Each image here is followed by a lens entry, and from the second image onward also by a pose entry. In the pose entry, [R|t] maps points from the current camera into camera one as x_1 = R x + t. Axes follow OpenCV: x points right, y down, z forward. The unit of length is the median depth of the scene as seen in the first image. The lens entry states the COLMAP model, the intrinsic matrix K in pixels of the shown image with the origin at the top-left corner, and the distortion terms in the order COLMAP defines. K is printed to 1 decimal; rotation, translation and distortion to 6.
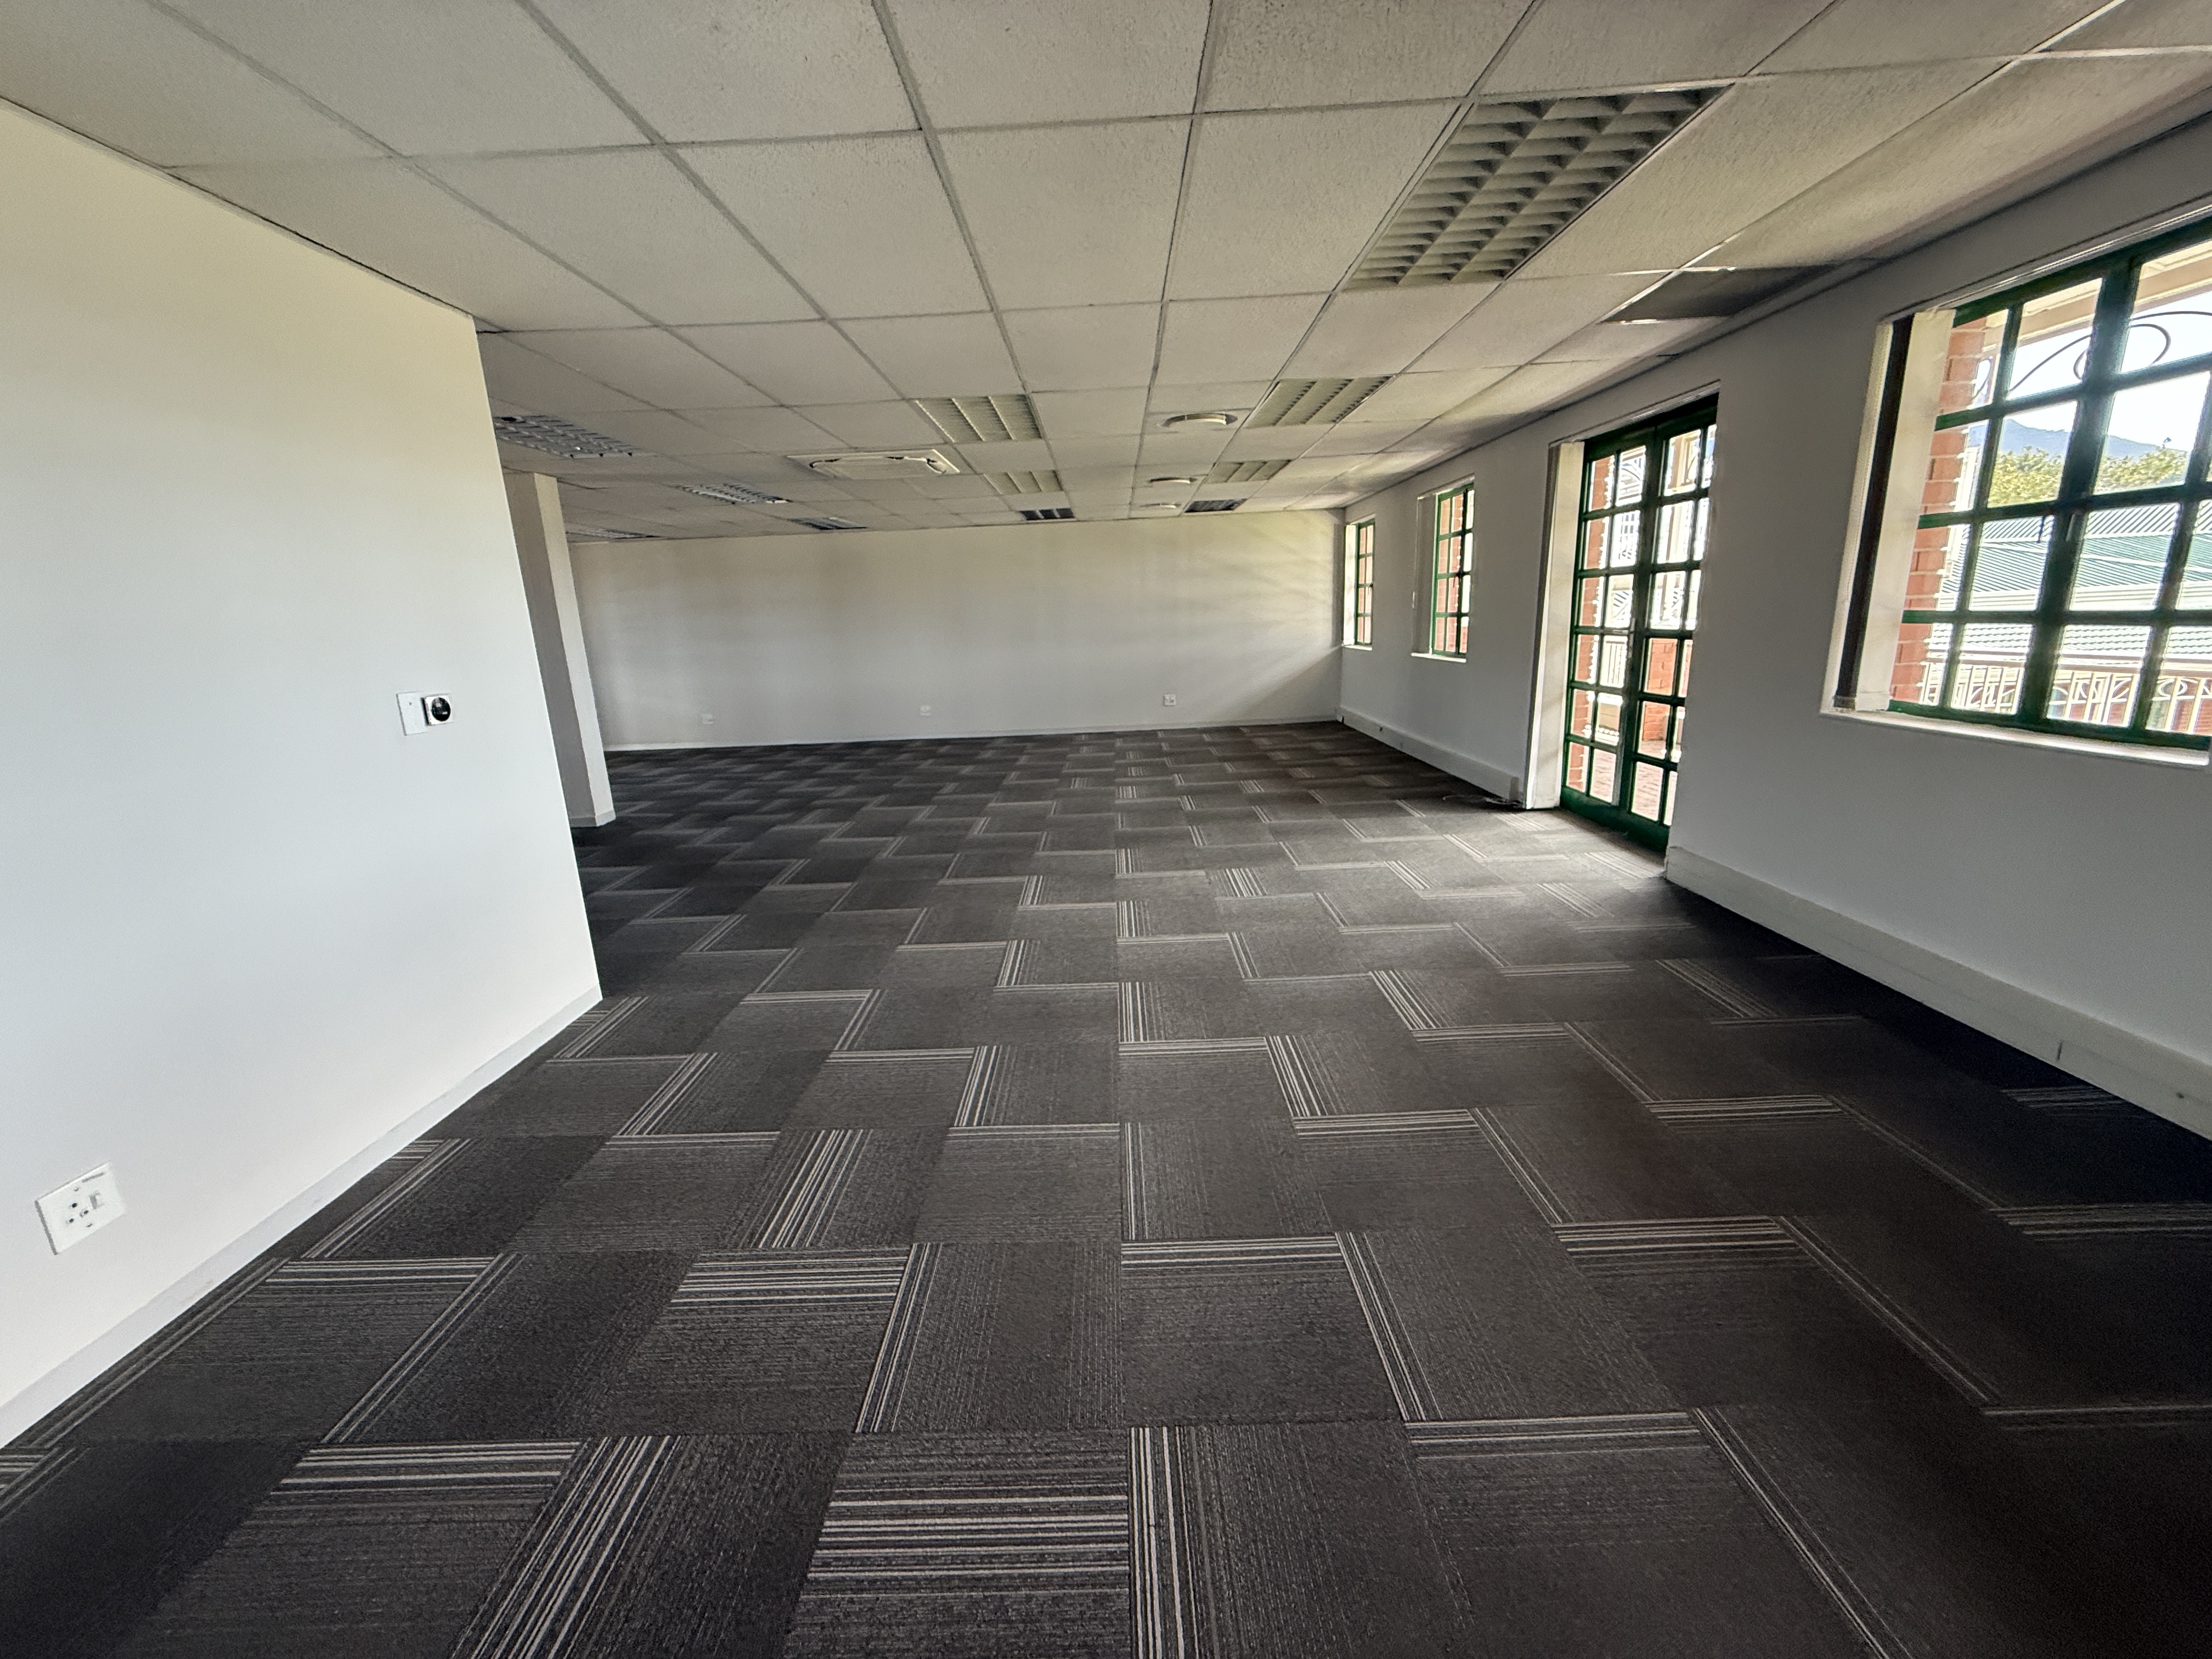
lens RADIAL K [[884.1, 0, 1098.1], [0, 884.1, 827.3], [0, 0, 1]] dist [0.001591, -0.000716]
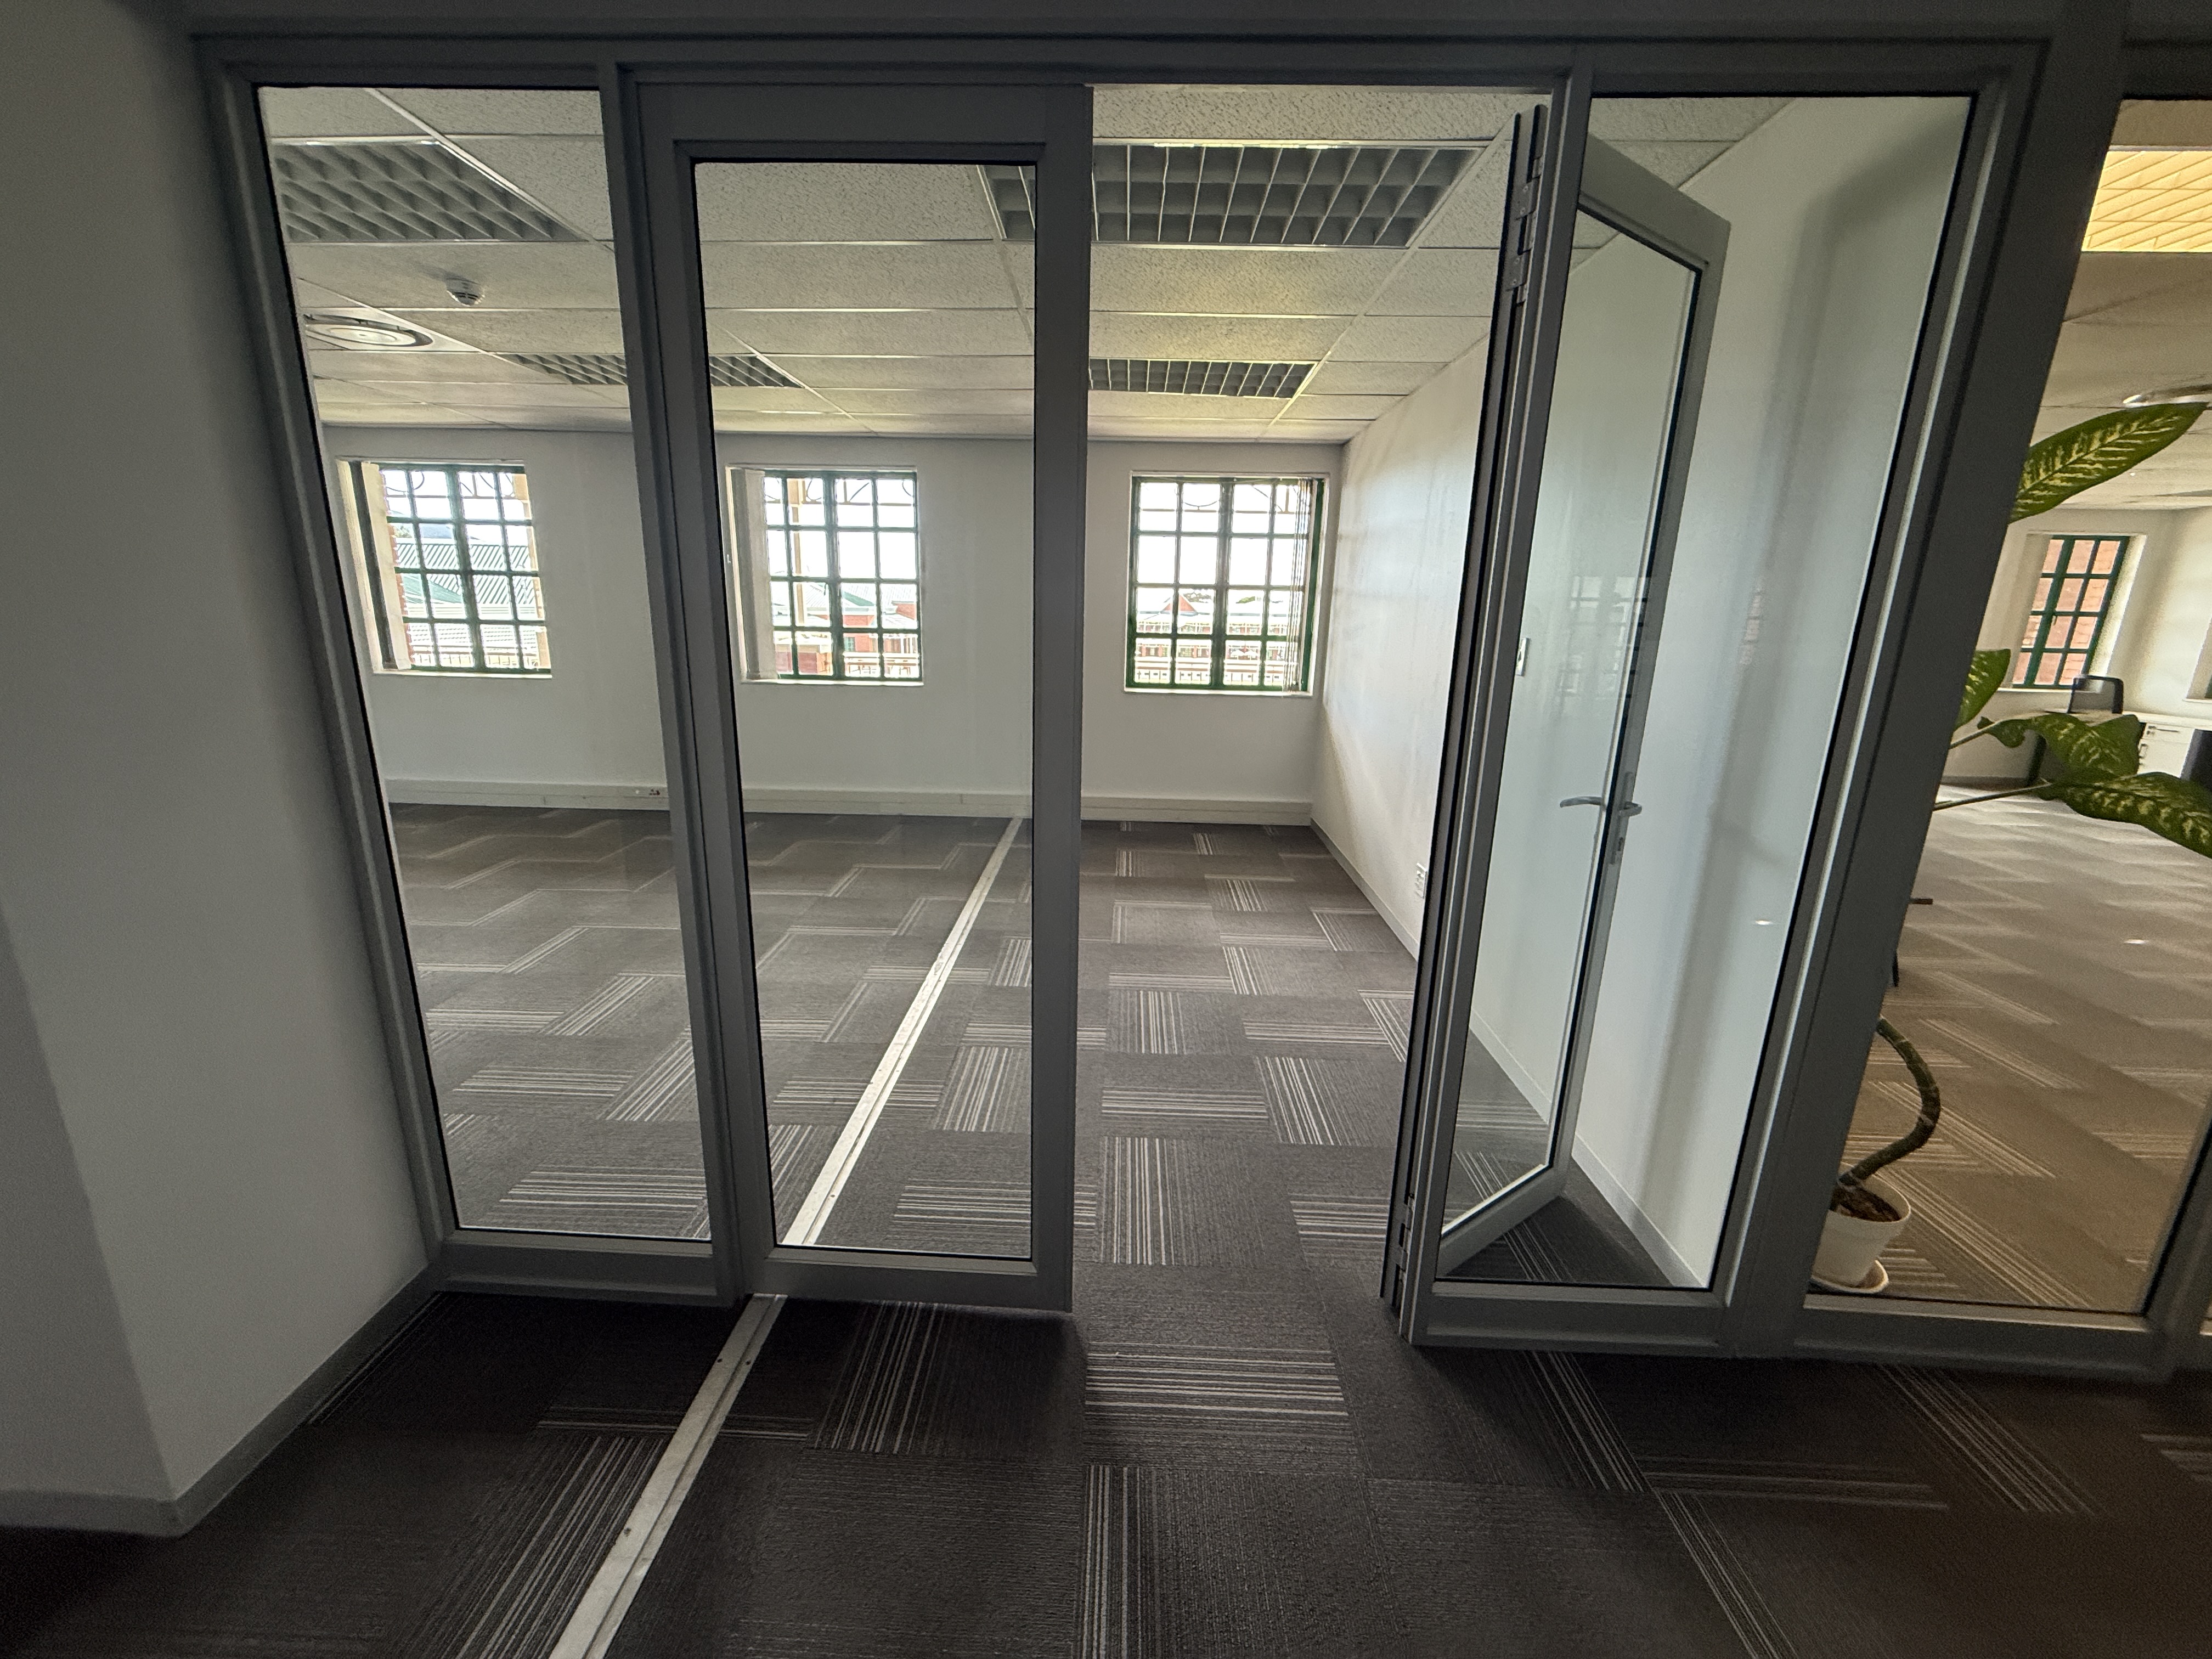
lens RADIAL K [[884.1, 0, 1098.1], [0, 884.1, 827.3], [0, 0, 1]] dist [0.001591, -0.000716]
pose [[0.026443, -0.202917, 0.978839, -0.685572], [0.212656, 0.957911, 0.192834, 0.096860], [-0.976769, 0.203057, 0.068481, -0.344081]]
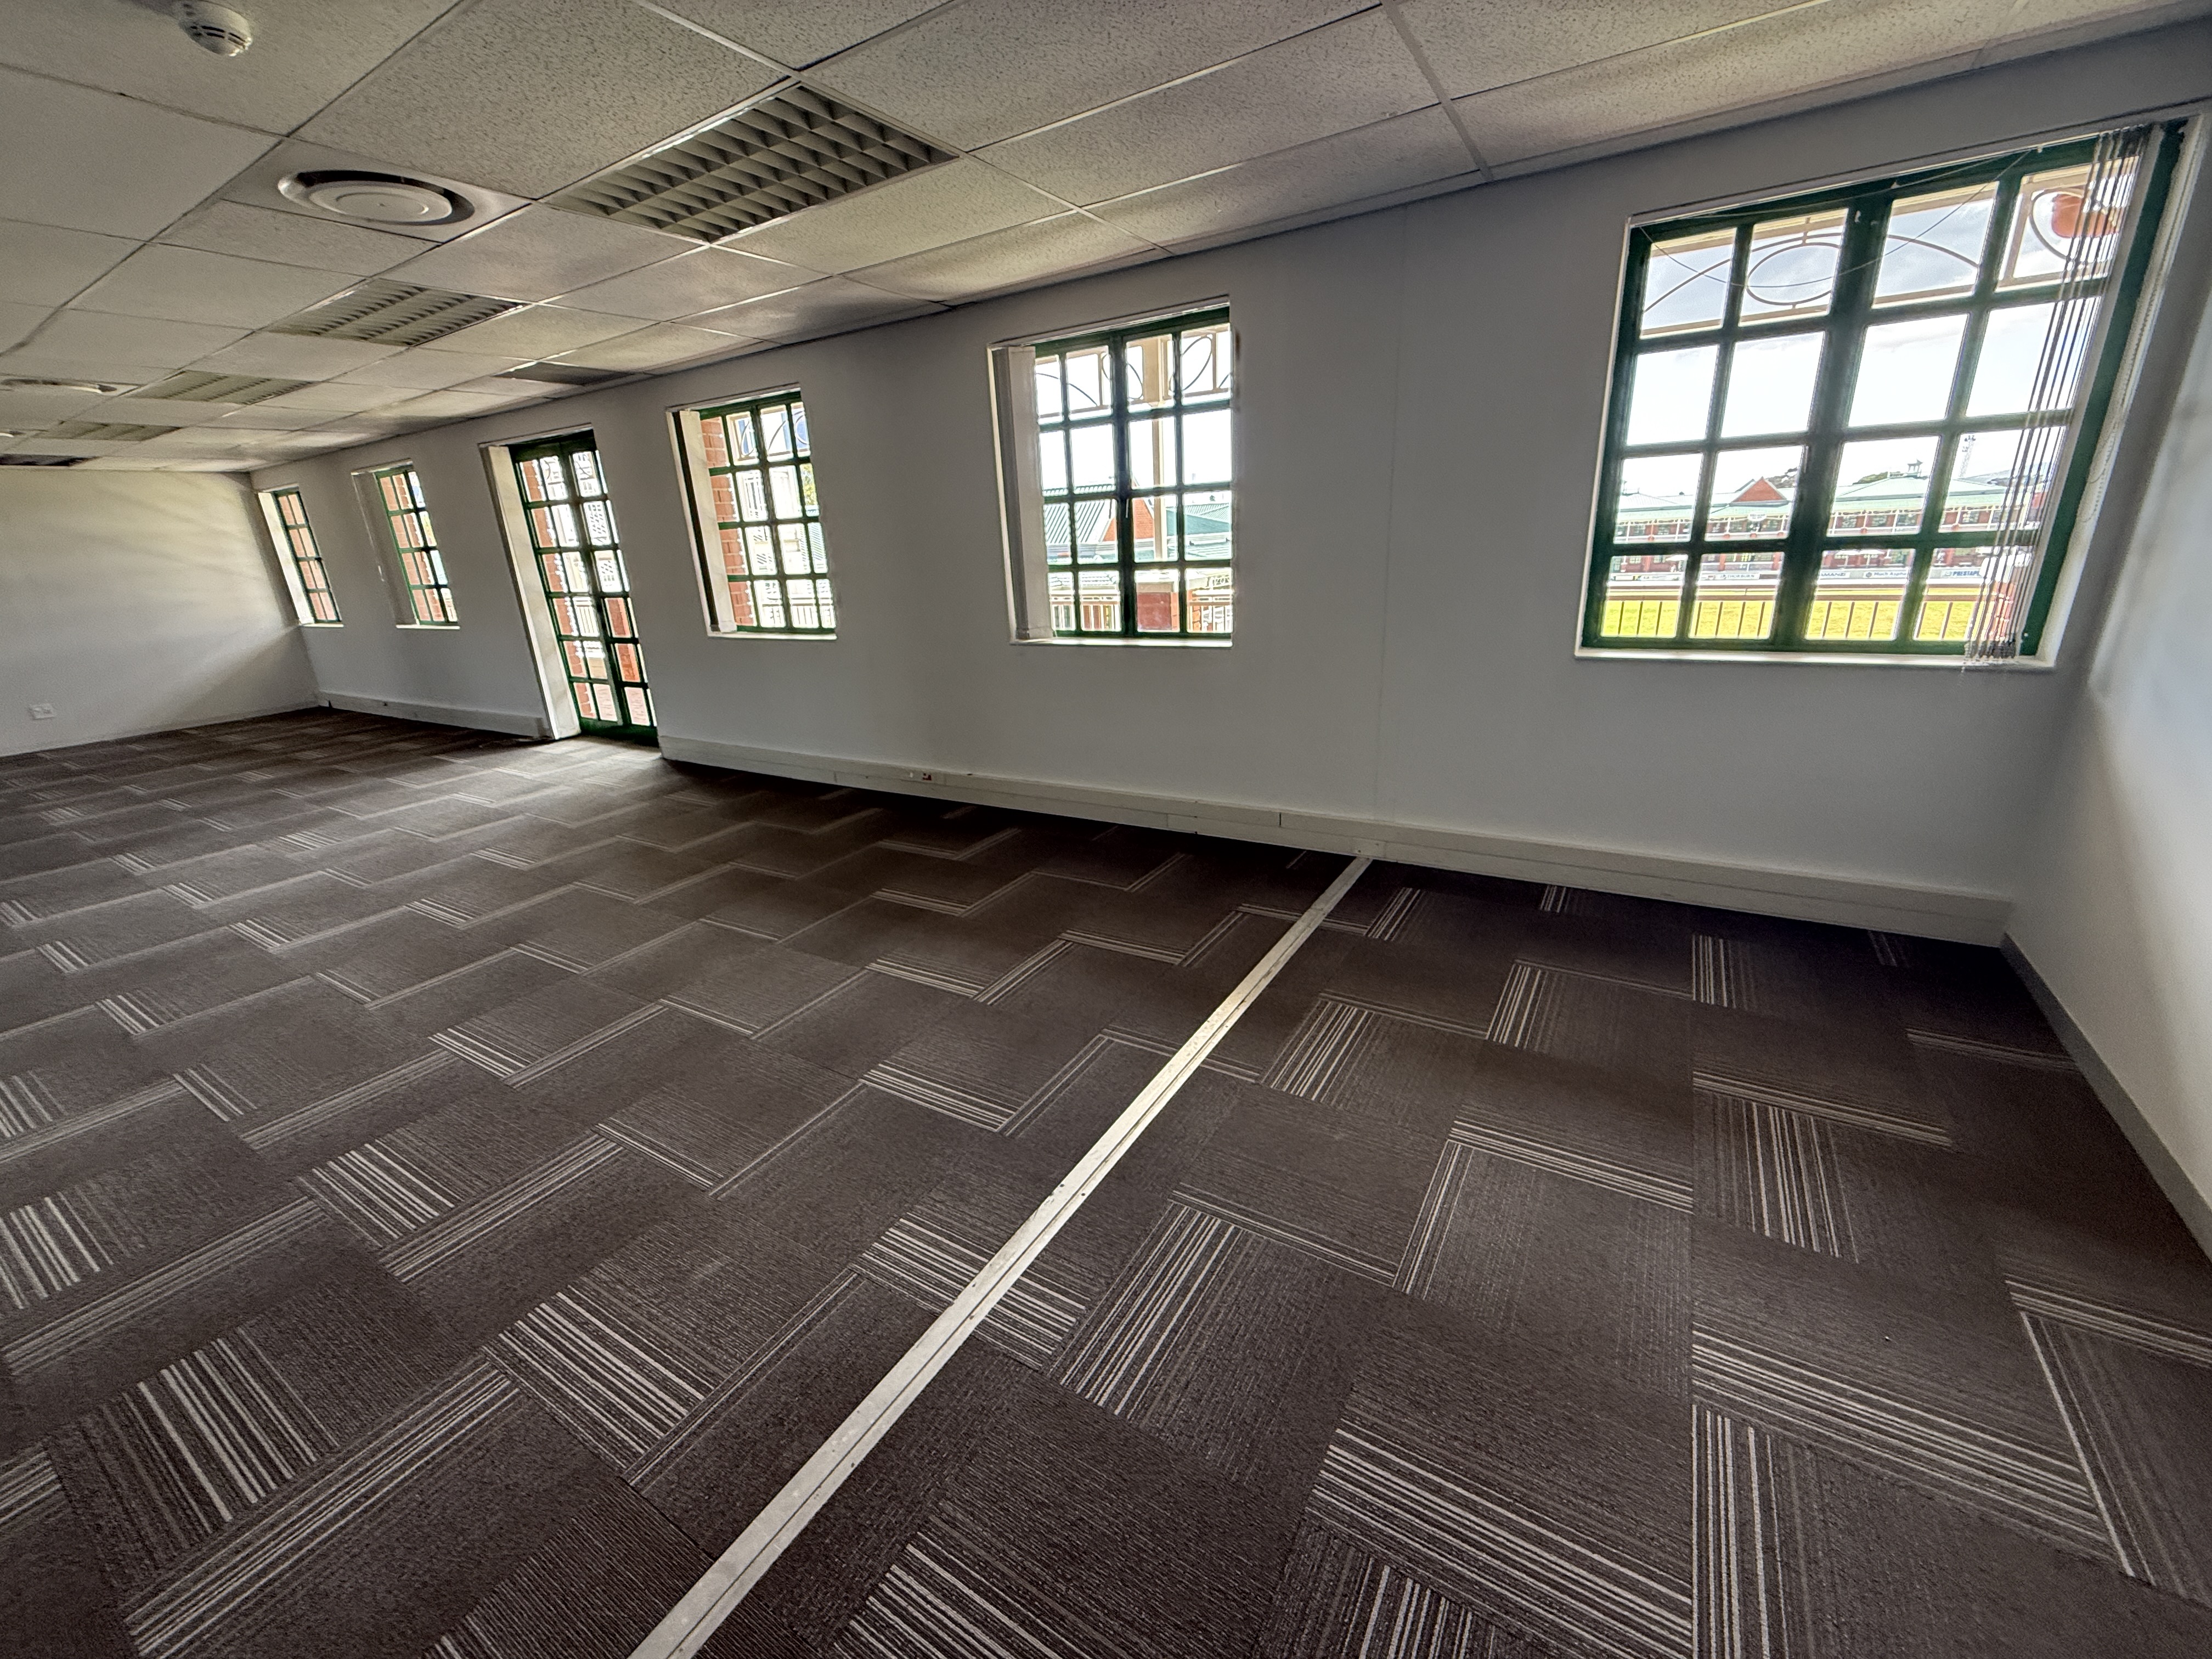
lens RADIAL K [[884.1, 0, 1098.1], [0, 884.1, 827.3], [0, 0, 1]] dist [0.001591, -0.000716]
pose [[0.523969, -0.255912, 0.812383, -0.203665], [0.228323, 0.961088, 0.155492, 0.098498], [-0.820564, 0.104012, 0.562011, -0.402860]]
